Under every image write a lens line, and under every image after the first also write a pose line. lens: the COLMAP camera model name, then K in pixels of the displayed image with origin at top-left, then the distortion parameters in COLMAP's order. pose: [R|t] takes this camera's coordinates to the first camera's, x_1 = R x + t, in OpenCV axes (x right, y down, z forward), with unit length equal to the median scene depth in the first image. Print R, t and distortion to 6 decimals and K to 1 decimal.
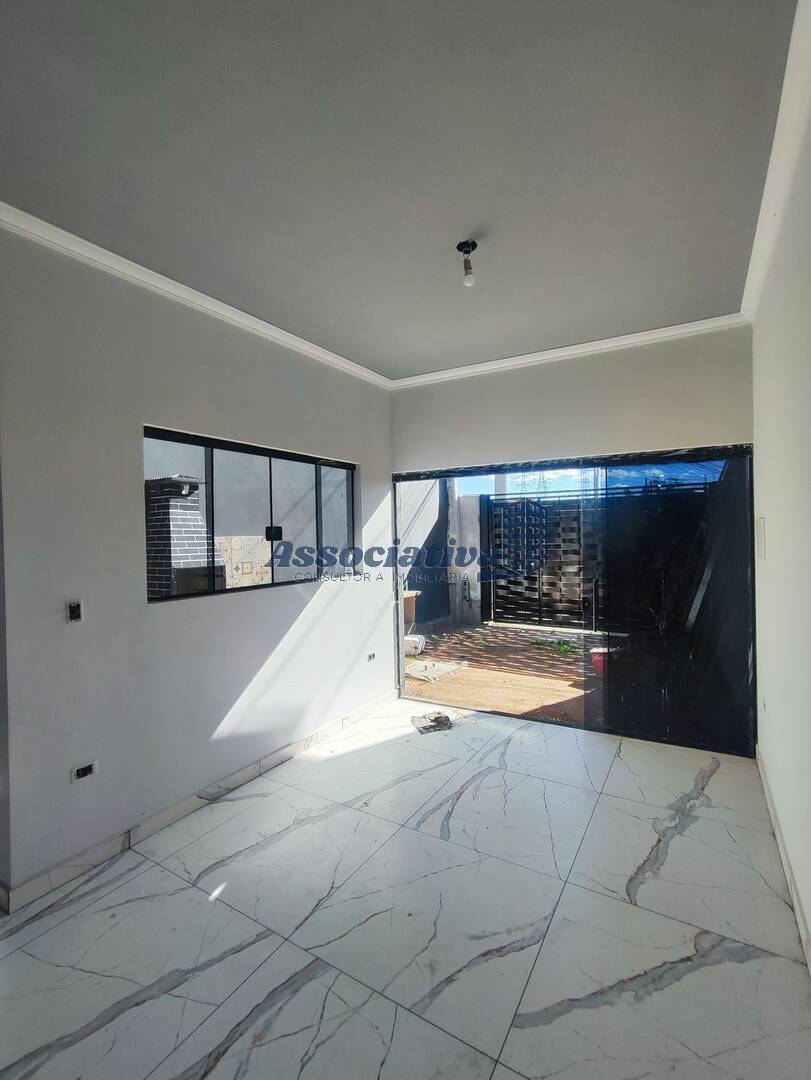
lens RADIAL K [[487.2, 0, 402.8], [0, 487.2, 537.7], [0, 0, 1]] dist [-0.034920, 0.019211]
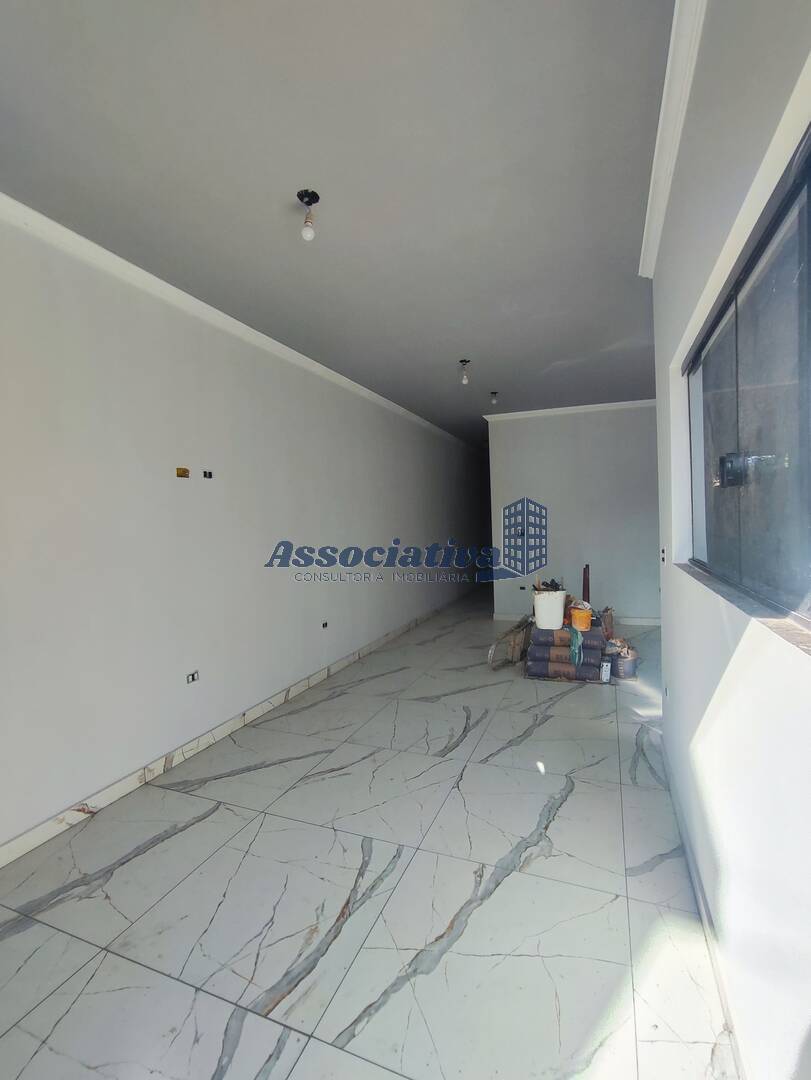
lens RADIAL K [[487.2, 0, 402.8], [0, 487.2, 537.7], [0, 0, 1]] dist [-0.034920, 0.019211]
pose [[-0.985645, 0.057344, -0.158793, 0.088869], [0.051514, 0.997847, 0.040596, 0.016784], [0.160779, 0.031833, -0.986477, 1.264689]]
